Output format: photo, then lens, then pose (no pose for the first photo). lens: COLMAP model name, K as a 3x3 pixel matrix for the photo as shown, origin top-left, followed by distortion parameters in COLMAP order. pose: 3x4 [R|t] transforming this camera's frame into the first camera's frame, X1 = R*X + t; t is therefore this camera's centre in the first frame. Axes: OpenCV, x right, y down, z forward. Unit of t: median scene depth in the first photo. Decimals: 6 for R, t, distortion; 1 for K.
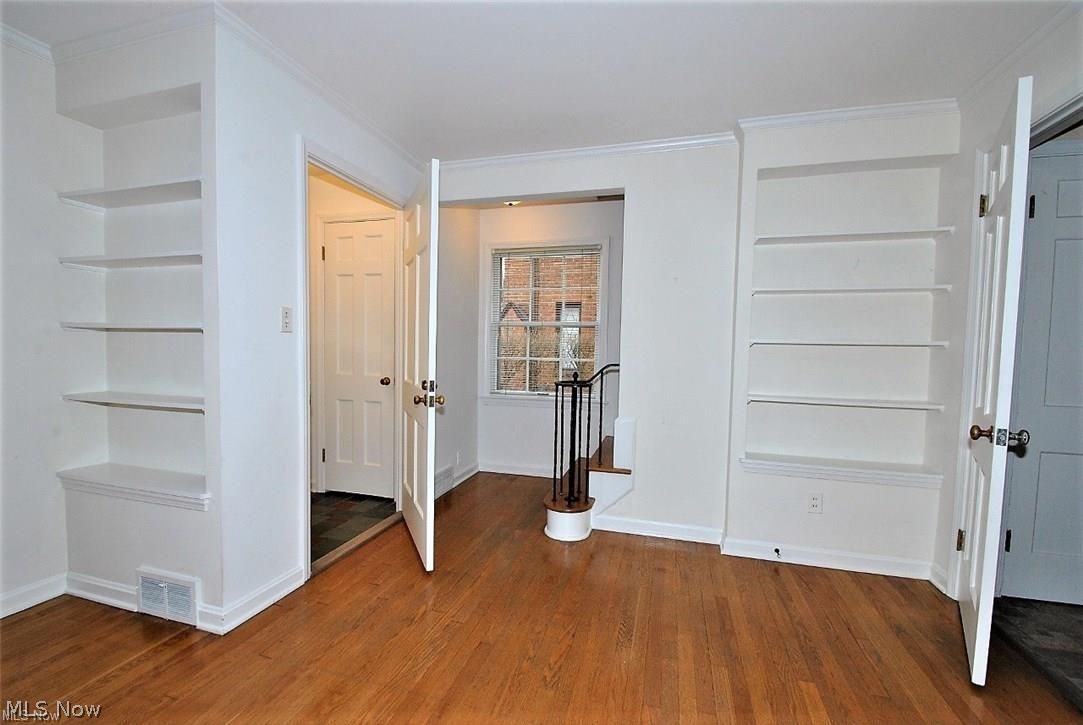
lens RADIAL K [[474.8, 0, 531.5], [0, 474.8, 368.3], [0, 0, 1]] dist [-0.007188, -0.002774]
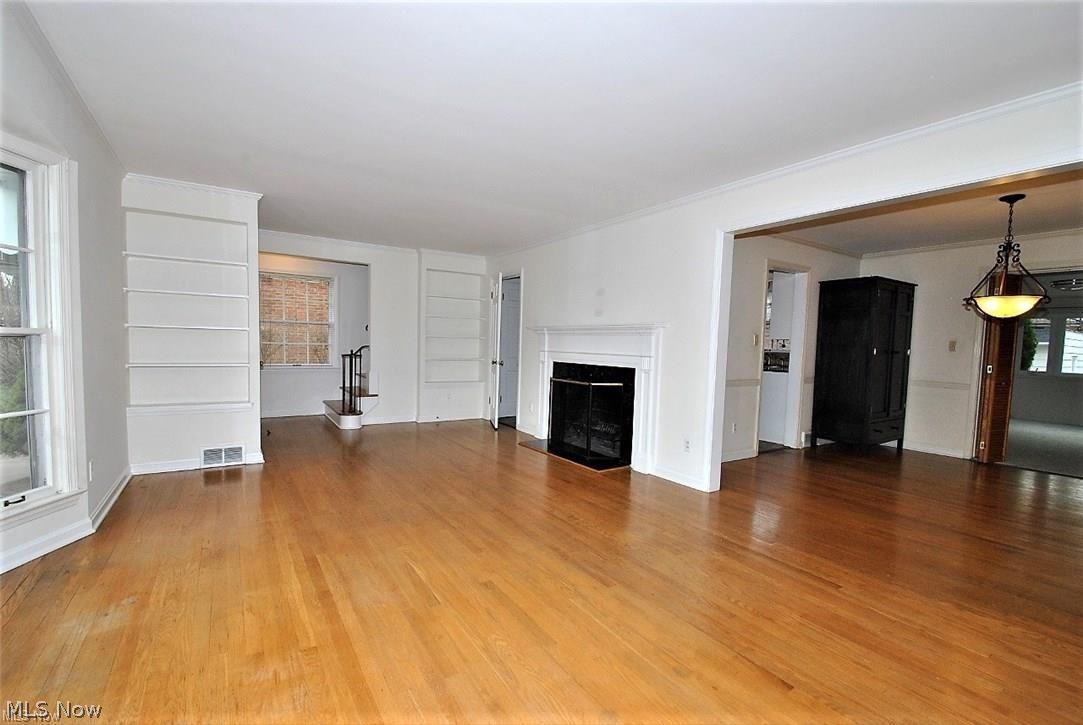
lens RADIAL K [[474.8, 0, 534.2], [0, 474.8, 369.8], [0, 0, 1]] dist [-0.007188, -0.002774]
pose [[0.645798, -0.049073, 0.761929, -1.120564], [0.025267, 0.998759, 0.042910, 0.028469], [-0.763090, -0.008460, 0.646237, -1.097461]]
